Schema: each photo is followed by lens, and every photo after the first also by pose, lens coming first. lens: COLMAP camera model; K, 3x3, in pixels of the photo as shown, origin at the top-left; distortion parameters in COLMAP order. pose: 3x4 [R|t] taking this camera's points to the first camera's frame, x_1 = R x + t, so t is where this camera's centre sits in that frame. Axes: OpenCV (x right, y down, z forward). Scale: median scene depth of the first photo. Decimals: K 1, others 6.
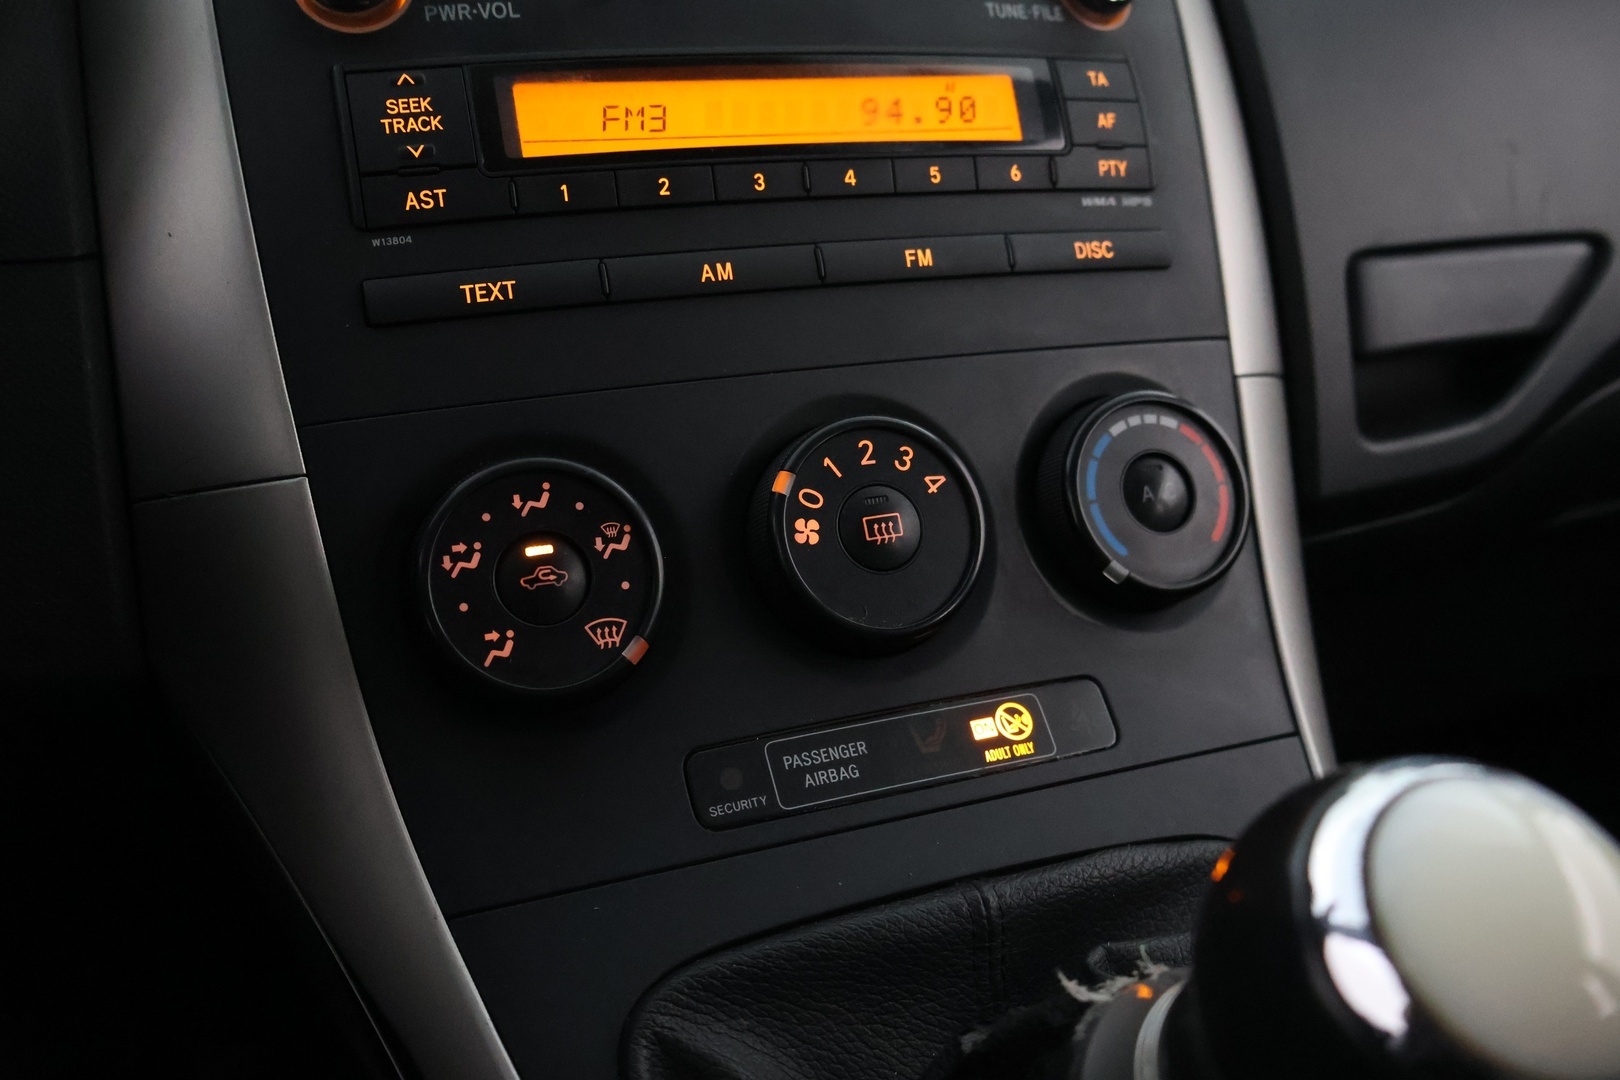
lens RADIAL K [[1381.1, 0, 810.0], [0, 1381.1, 540.0], [0, 0, 1]] dist [0.006260, 0.003080]
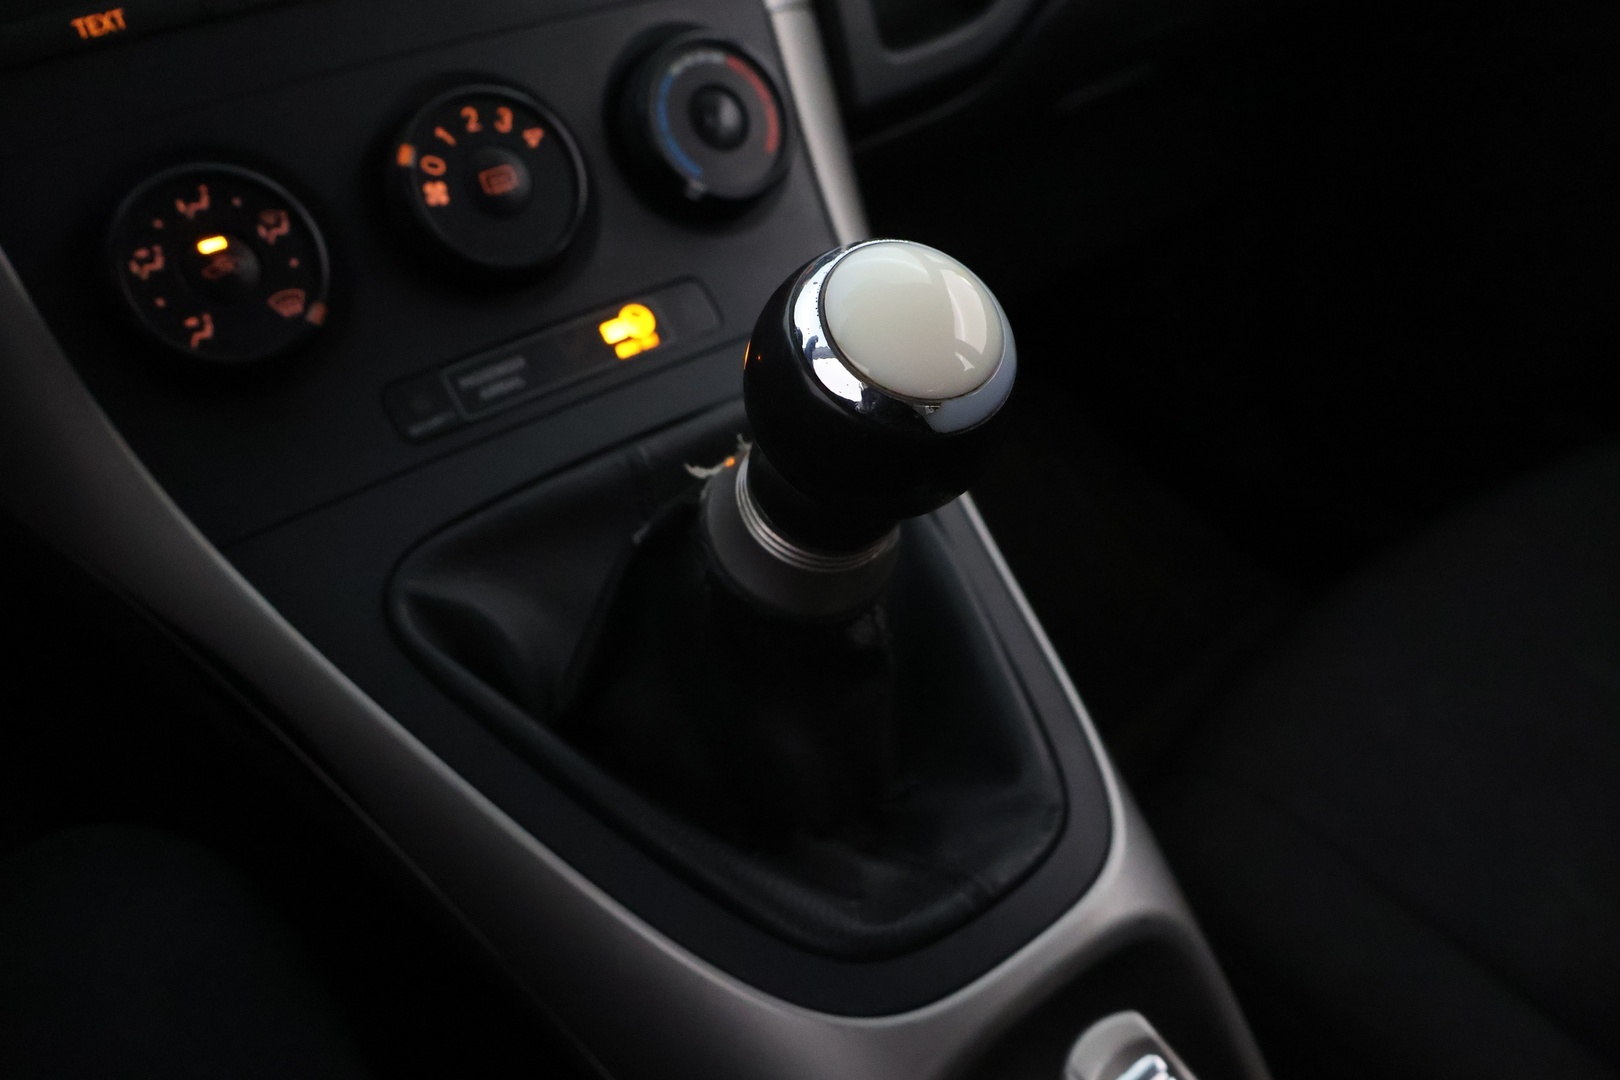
lens RADIAL K [[1399.7, 0, 830.4], [0, 1399.7, 556.4], [0, 0, 1]] dist [-0.003497, -0.006884]
pose [[0.951542, -0.221234, 0.213594, -0.005454], [0.166735, 0.954784, 0.246143, 0.051546], [-0.258392, -0.198602, 0.945405, -0.302010]]
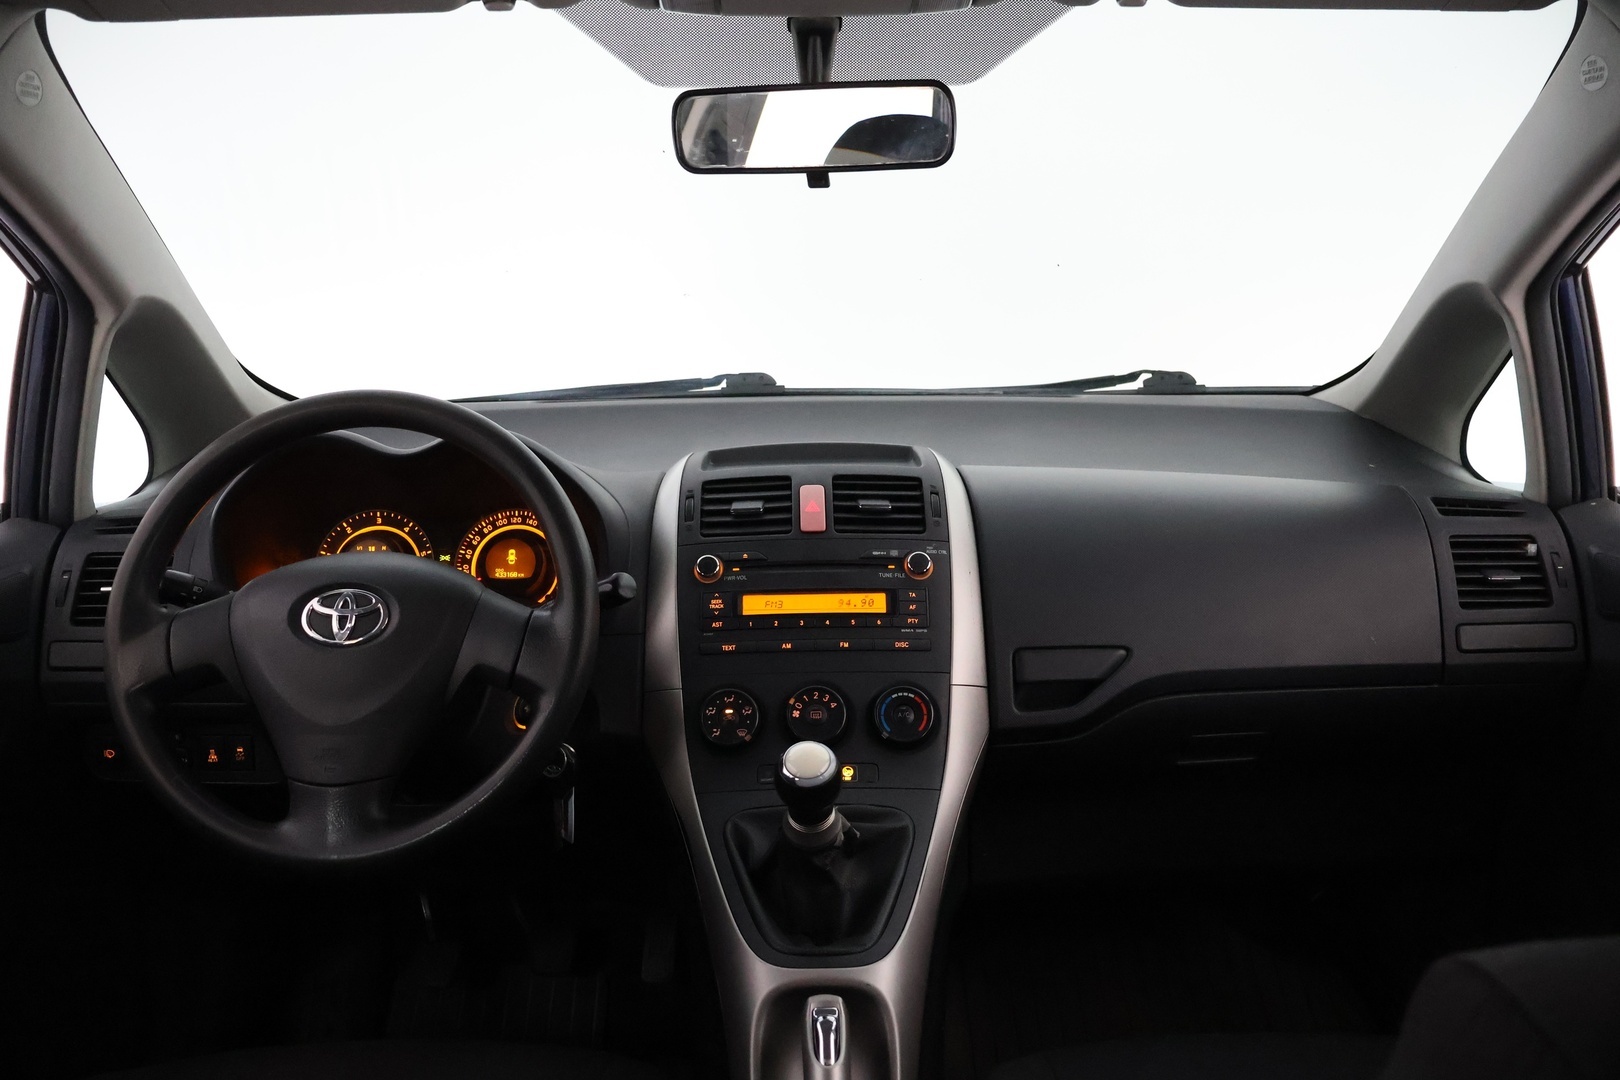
lens RADIAL K [[1368.3, 0, 793.0], [0, 1368.3, 543.7], [0, 0, 1]] dist [0.004606, 0.000508]
pose [[0.931856, 0.039446, -0.360678, 1.327757], [-0.112690, 0.976376, -0.184365, 0.231533], [0.344885, 0.212446, 0.914287, -2.570519]]
